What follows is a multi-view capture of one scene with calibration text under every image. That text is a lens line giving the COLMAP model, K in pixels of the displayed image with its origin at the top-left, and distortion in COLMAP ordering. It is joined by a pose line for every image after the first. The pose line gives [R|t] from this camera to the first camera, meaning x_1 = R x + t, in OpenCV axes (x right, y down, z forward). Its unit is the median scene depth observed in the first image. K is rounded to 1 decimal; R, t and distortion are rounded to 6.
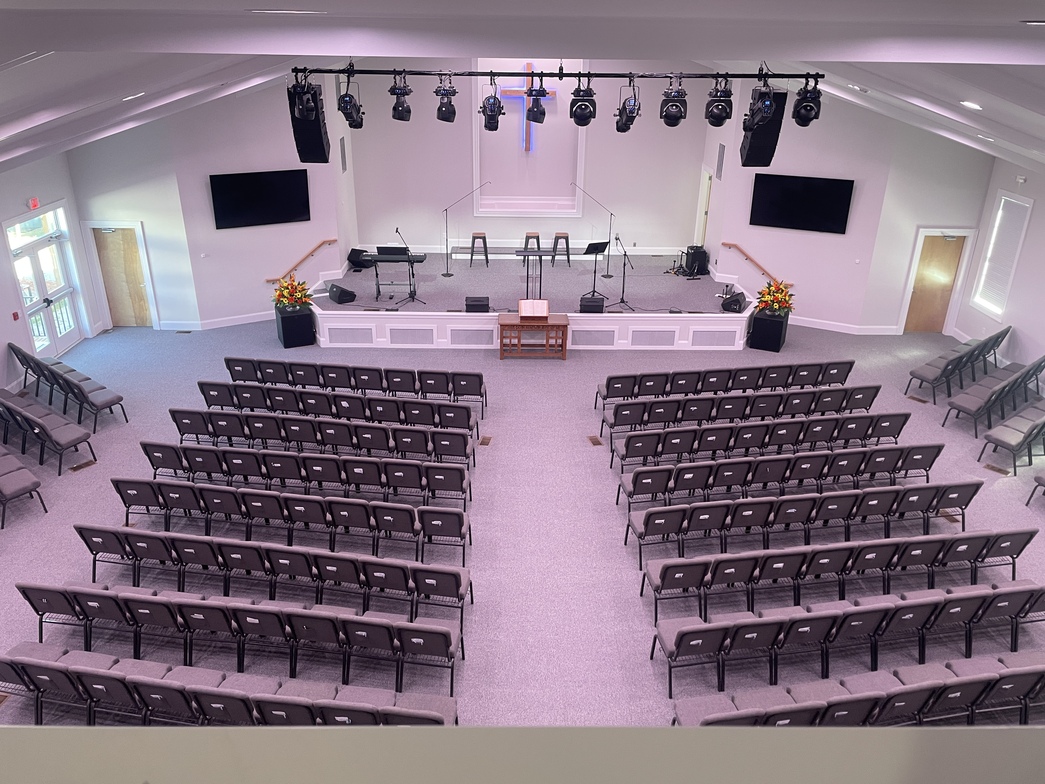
lens RADIAL K [[782.7, 0, 521.3], [0, 782.7, 369.1], [0, 0, 1]] dist [0.116978, -0.164241]
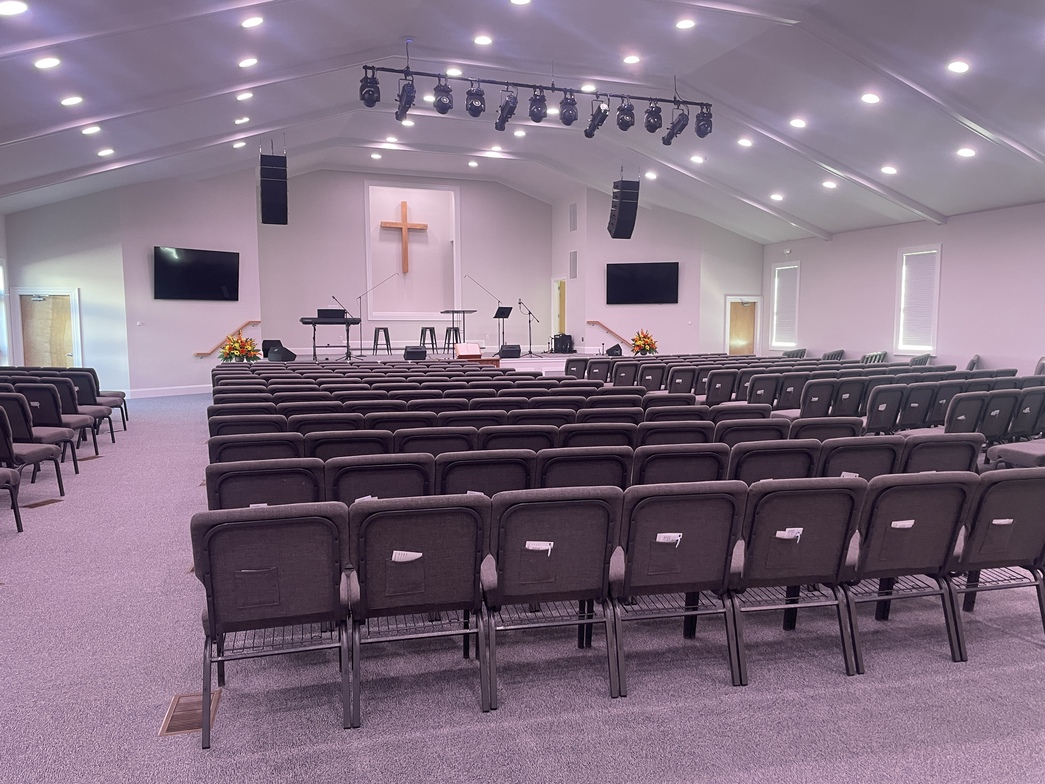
lens RADIAL K [[780.5, 0, 522.5], [0, 780.5, 392.0], [0, 0, 1]] dist [0.046508, -0.000390]
pose [[0.940197, -0.041684, 0.338070, -0.409550], [0.144114, 0.947960, -0.283908, 0.438419], [-0.308642, 0.315650, 0.897277, -0.061133]]
